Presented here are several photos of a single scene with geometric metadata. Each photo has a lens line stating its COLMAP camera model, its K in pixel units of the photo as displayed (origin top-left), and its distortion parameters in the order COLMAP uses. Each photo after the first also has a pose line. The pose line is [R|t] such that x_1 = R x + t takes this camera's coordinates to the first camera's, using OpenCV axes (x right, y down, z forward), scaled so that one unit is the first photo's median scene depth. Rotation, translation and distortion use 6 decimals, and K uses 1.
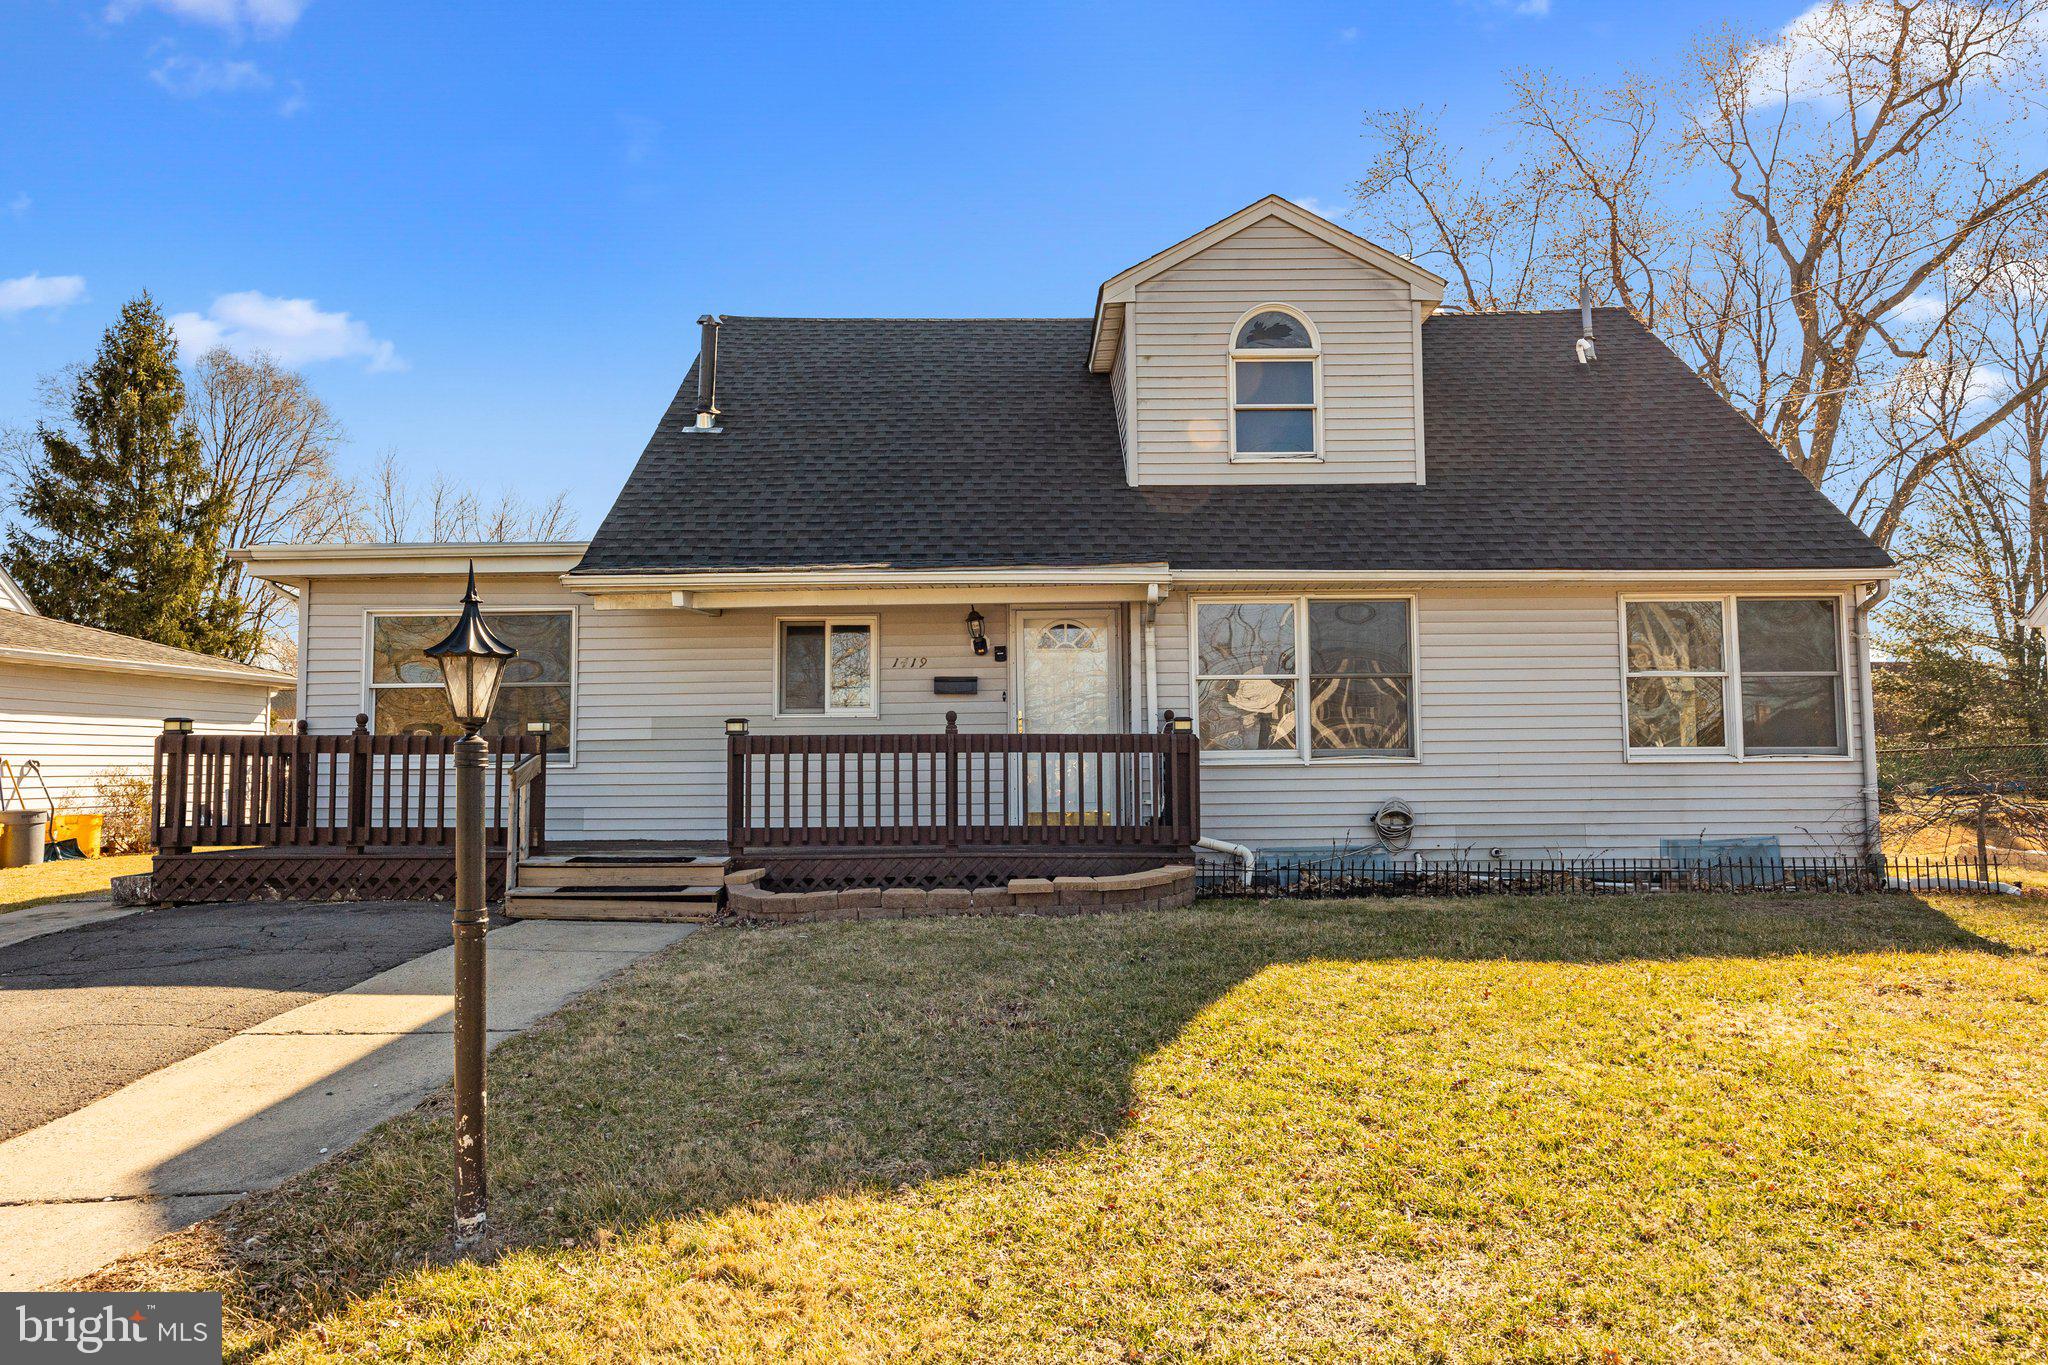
lens RADIAL K [[1291.1, 0, 1016.4], [0, 1291.1, 674.3], [0, 0, 1]] dist [-0.002736, 0.004258]
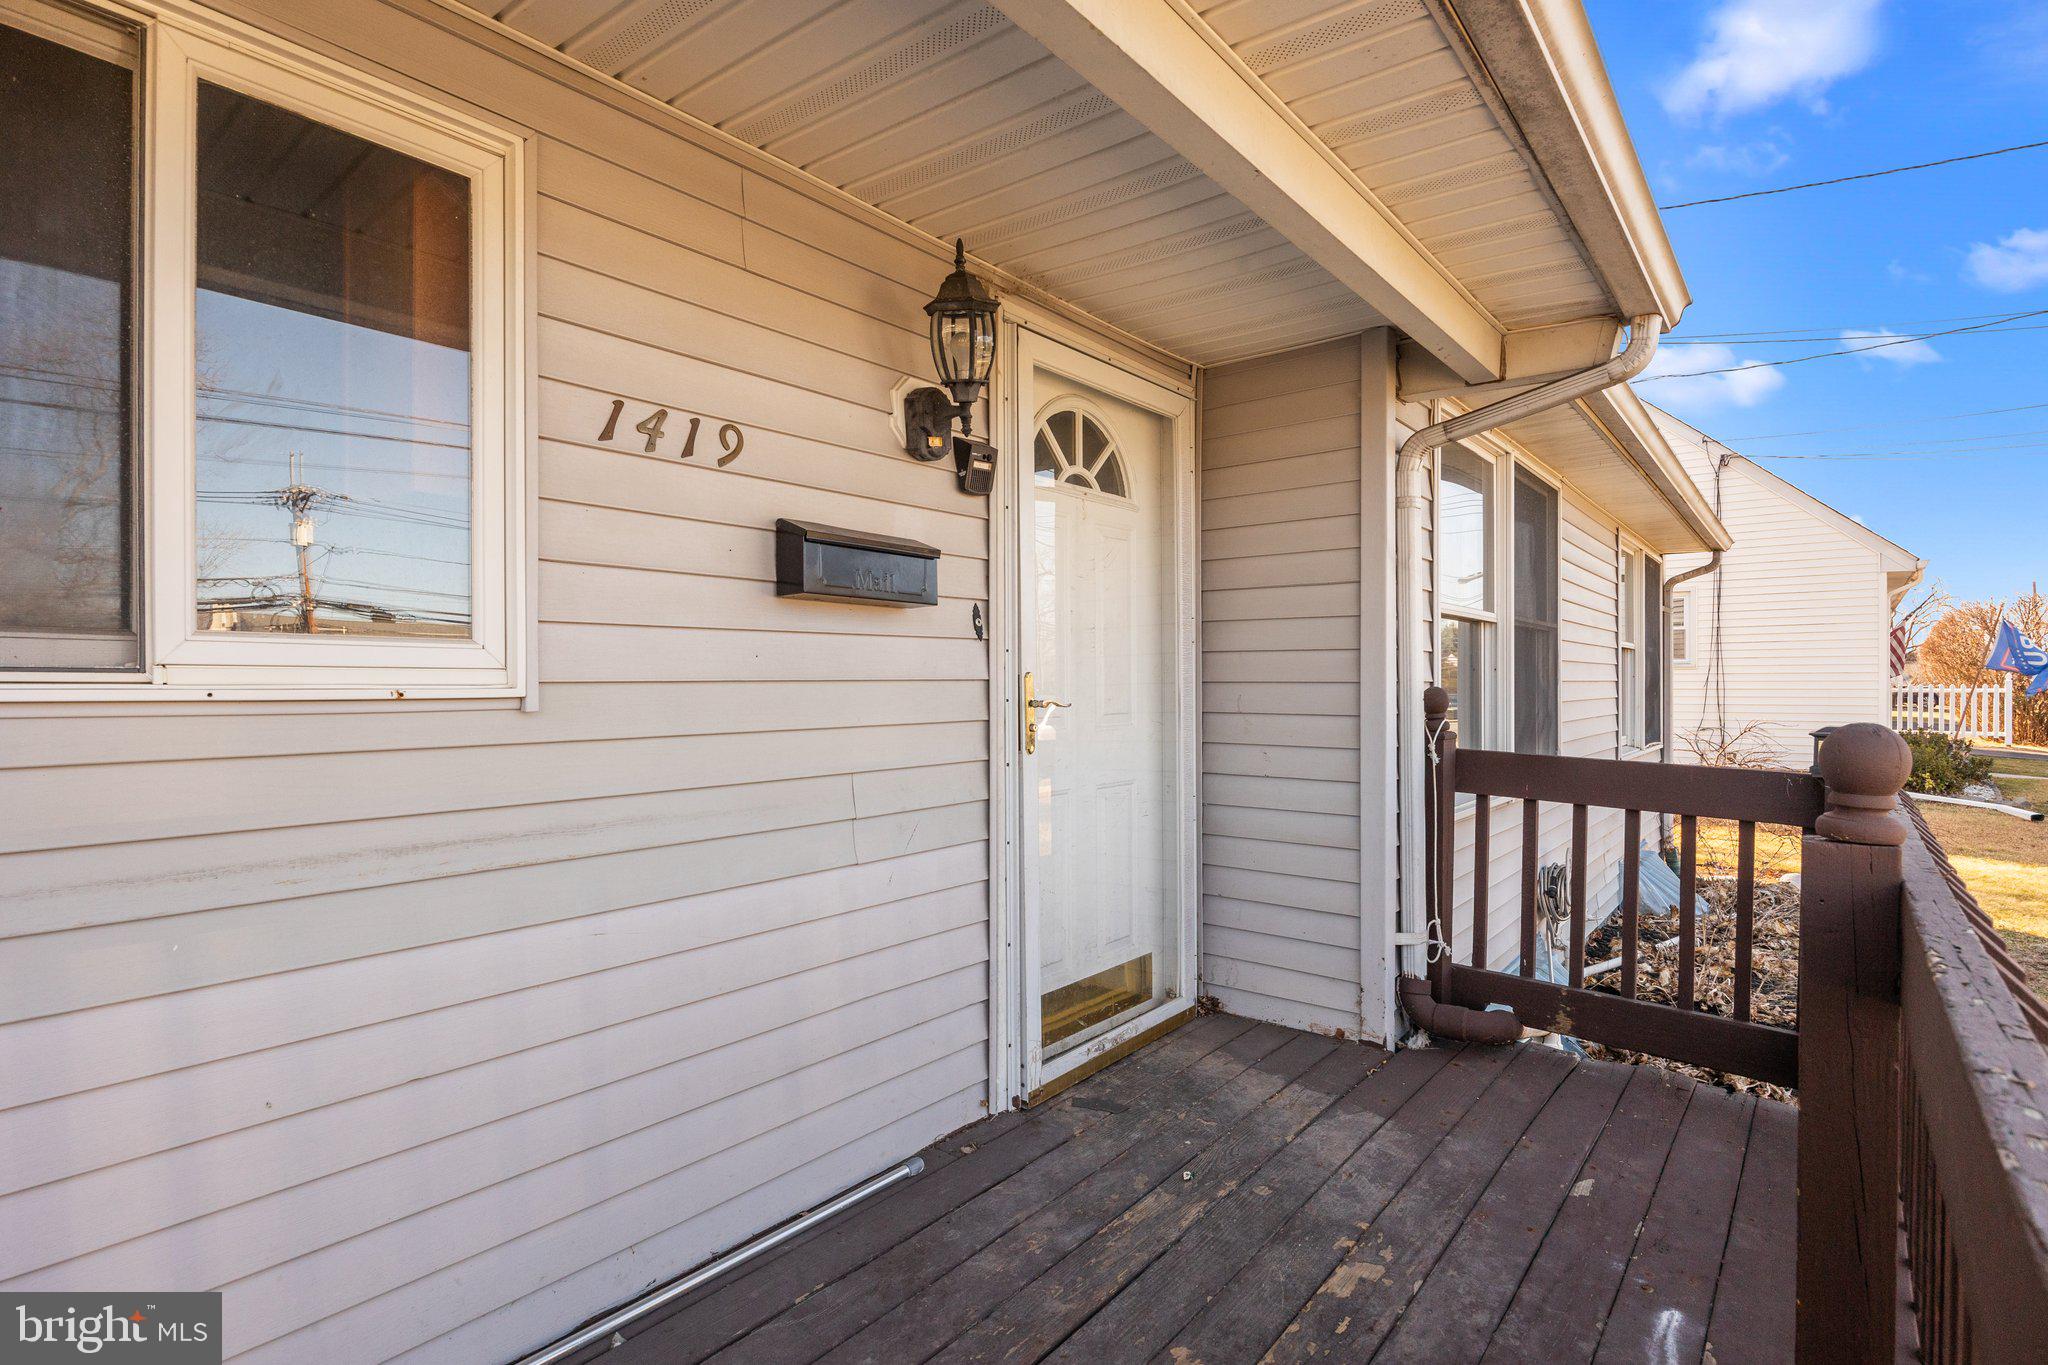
lens RADIAL K [[1044.7, 0, 1028.3], [0, 1044.7, 686.8], [0, 0, 1]] dist [0.002065, 0.000209]
pose [[0.610395, 0.005834, 0.792076, -0.181099], [-0.055849, 0.997801, 0.035690, 0.022346], [-0.790126, -0.066022, 0.609379, 0.852574]]
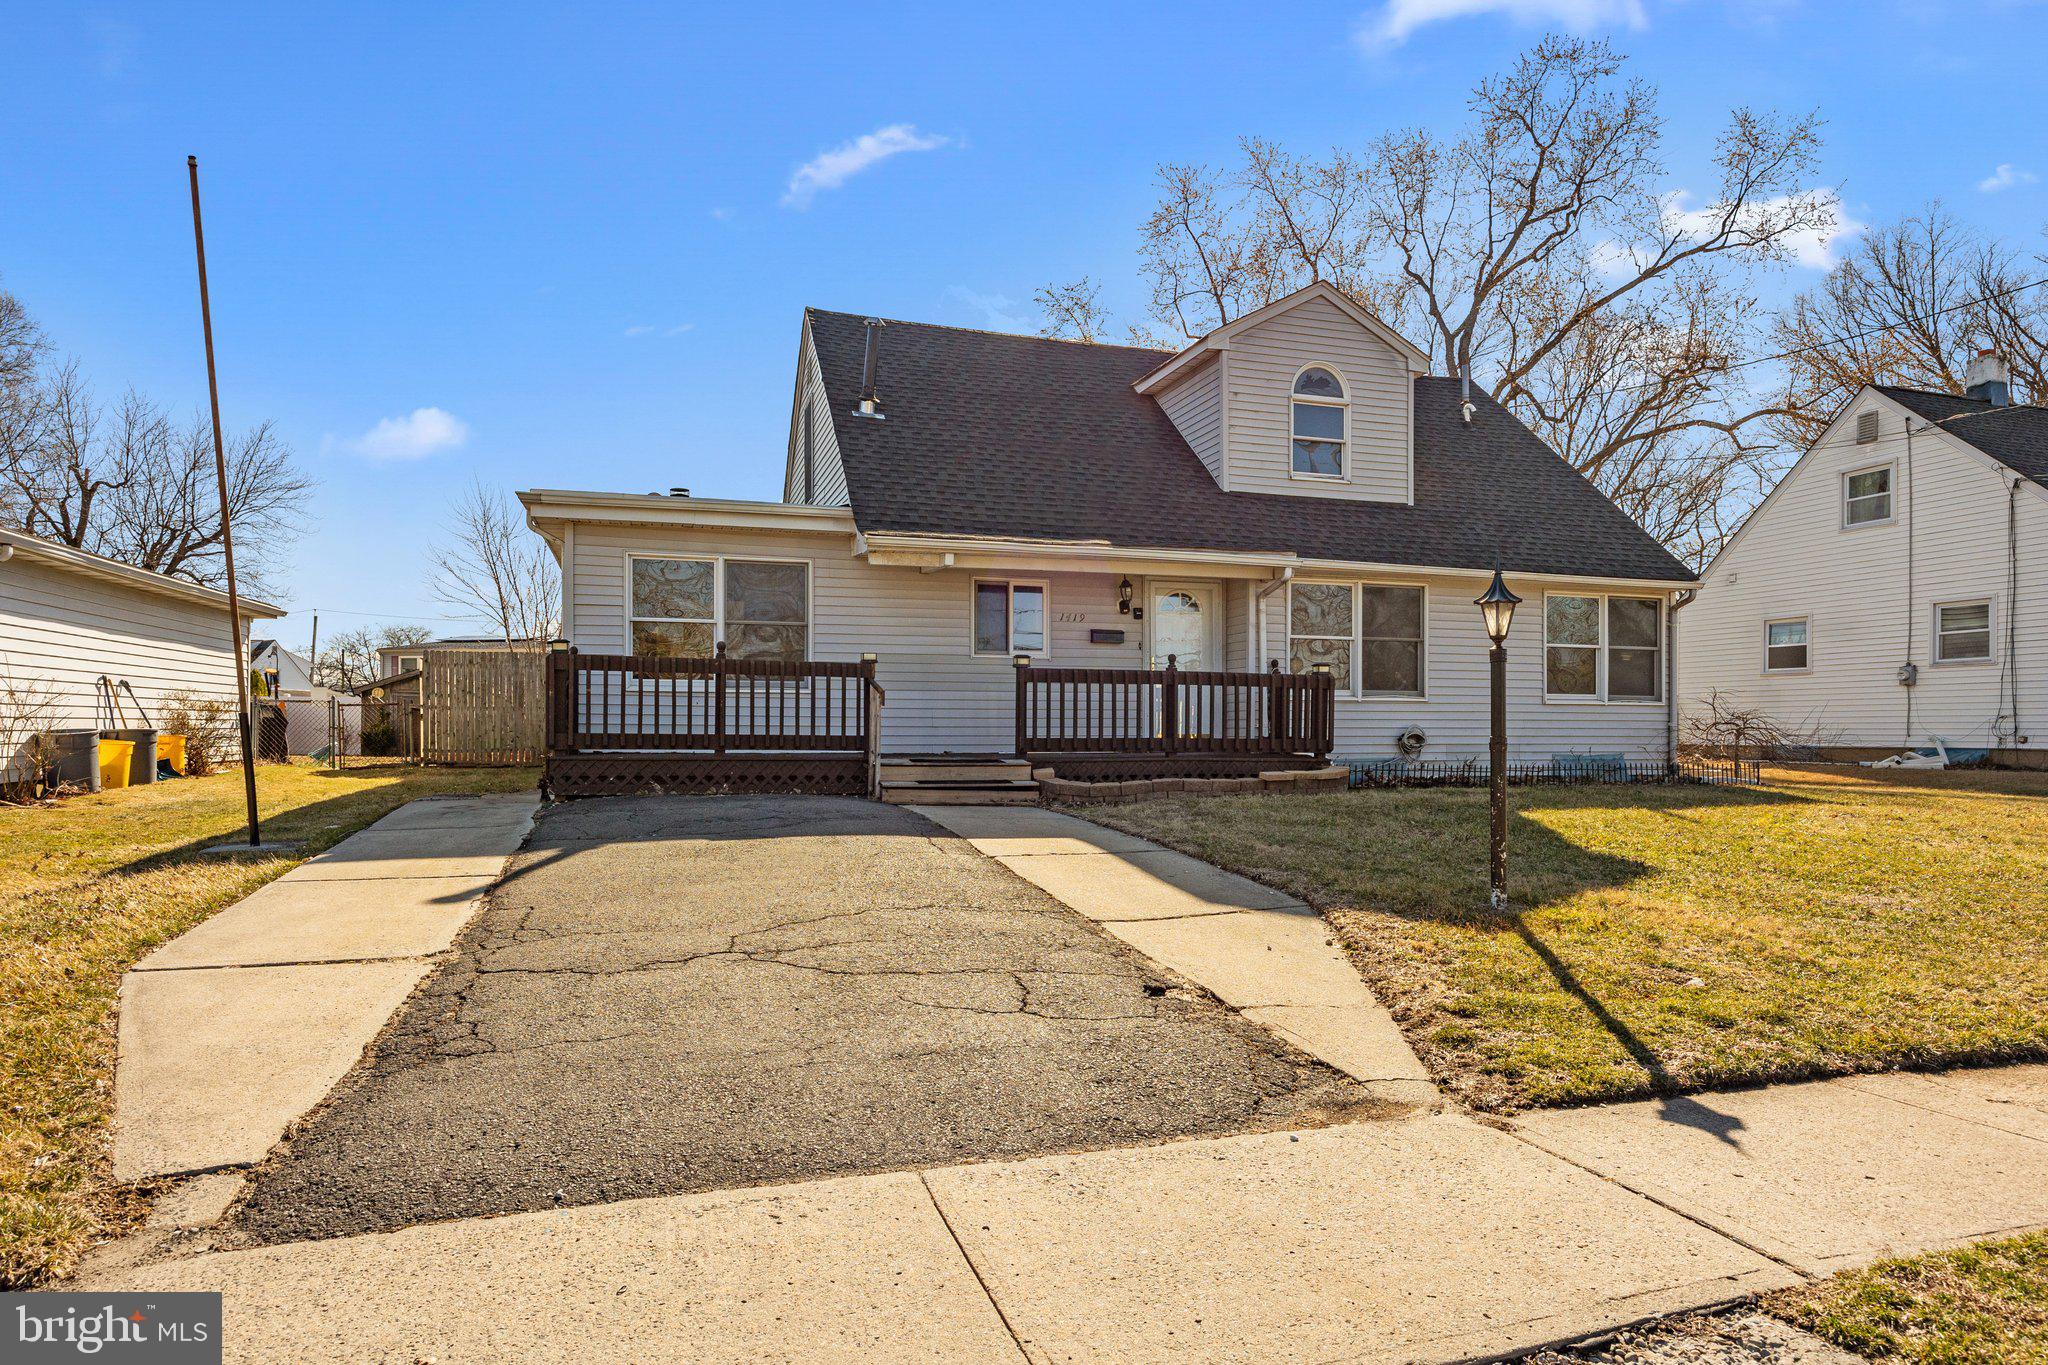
lens RADIAL K [[1228.5, 0, 1020.7], [0, 1228.5, 716.5], [0, 0, 1]] dist [-0.000406, -0.000632]
pose [[0.951116, 0.014882, 0.308476, -0.509621], [-0.033470, 0.997922, 0.055055, 0.023976], [-0.307016, -0.062688, 0.949637, -0.155116]]
